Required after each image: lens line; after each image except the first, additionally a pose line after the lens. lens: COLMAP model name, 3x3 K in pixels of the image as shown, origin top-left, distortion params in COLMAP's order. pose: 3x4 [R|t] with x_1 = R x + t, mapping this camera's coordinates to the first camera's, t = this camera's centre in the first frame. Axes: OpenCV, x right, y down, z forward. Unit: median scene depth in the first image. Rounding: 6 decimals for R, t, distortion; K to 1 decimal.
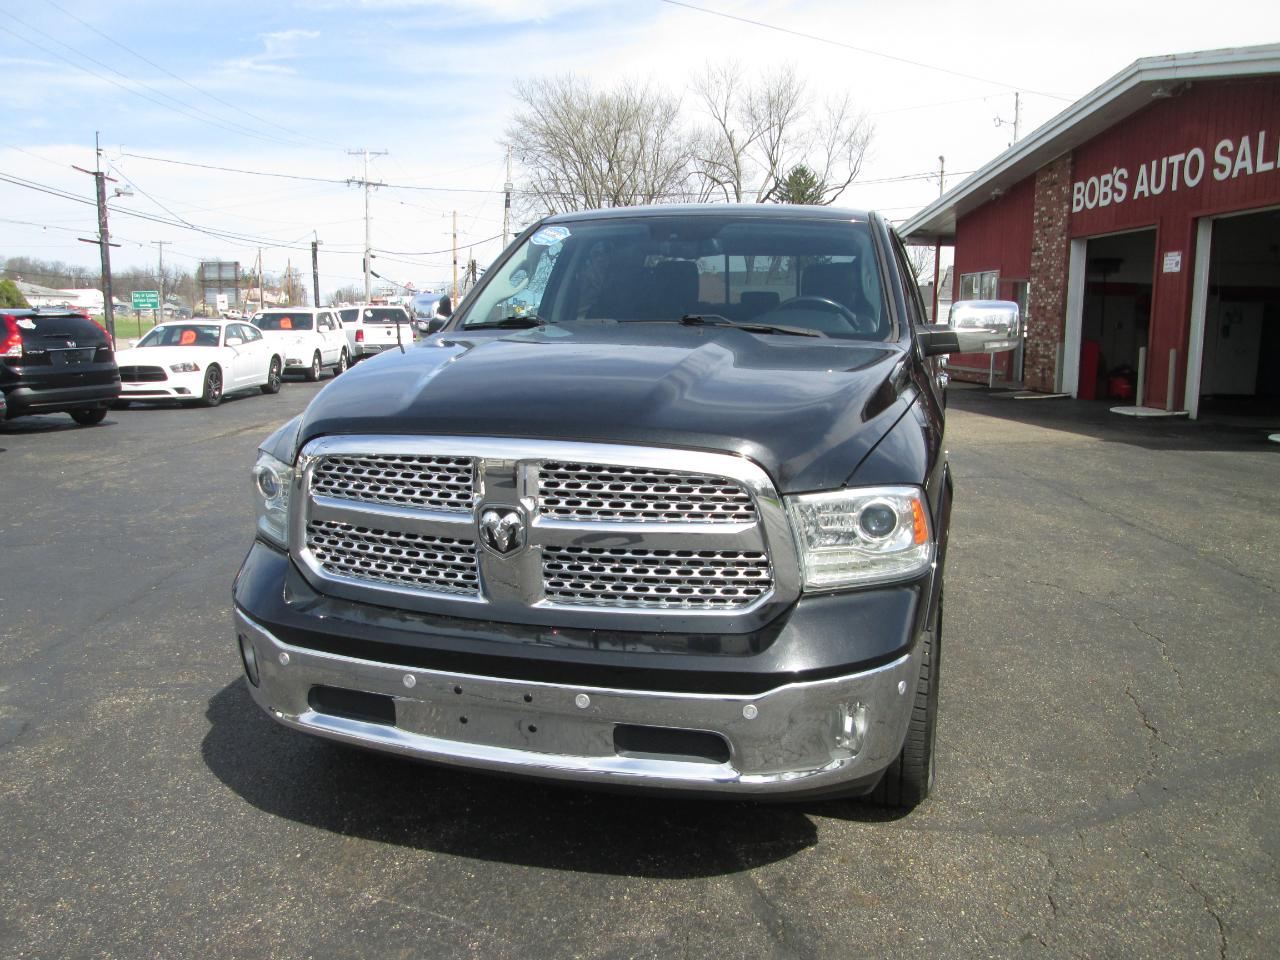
lens RADIAL K [[1082.5, 0, 634.6], [0, 1082.5, 490.0], [0, 0, 1]] dist [-0.067366, 0.054242]
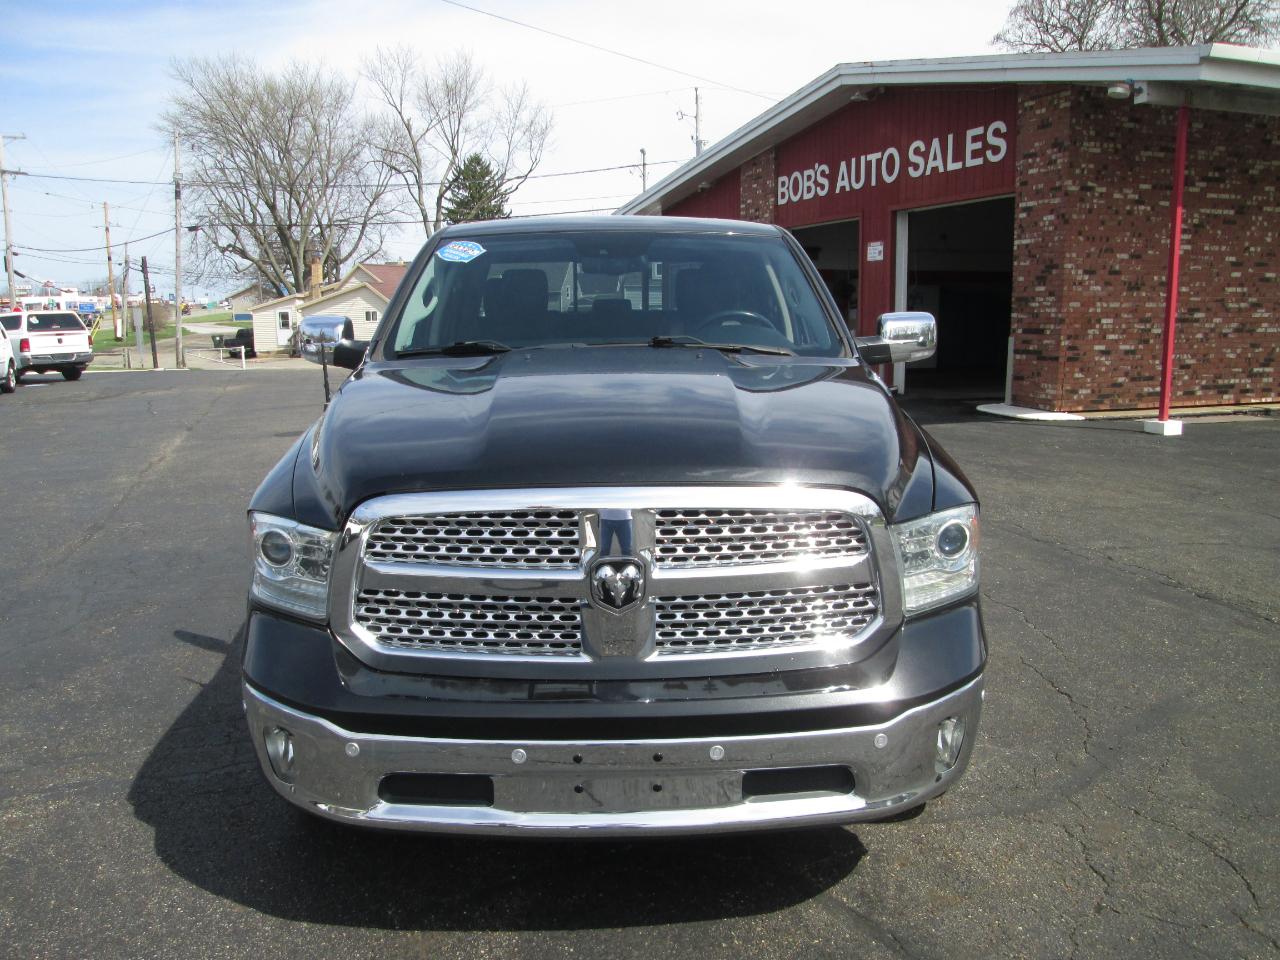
lens RADIAL K [[1091.6, 0, 640.0], [0, 1091.6, 480.0], [0, 0, 1]] dist [-0.078229, 0.092039]
pose [[0.955608, -0.070446, 0.286094, -0.051487], [0.070507, 0.997460, 0.010102, -0.008682], [-0.286079, 0.010518, 0.958148, 0.010991]]
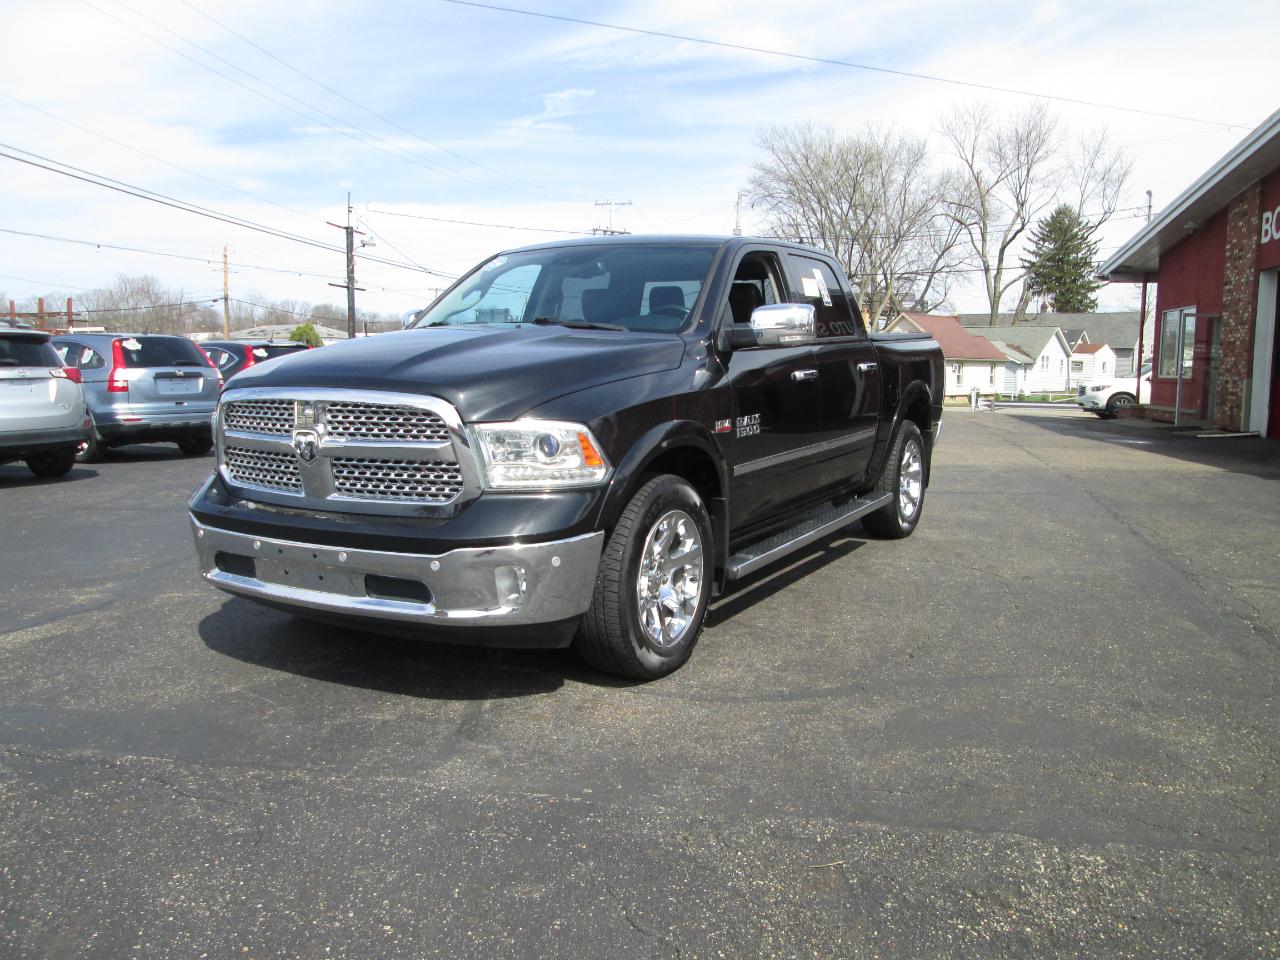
lens RADIAL K [[1082.5, 0, 634.6], [0, 1082.5, 490.0], [0, 0, 1]] dist [-0.067366, 0.054242]
pose [[0.971289, 0.030386, -0.235952, 0.100394], [-0.039978, 0.998553, -0.035974, 0.019727], [0.234518, 0.044374, 0.971099, -0.055054]]
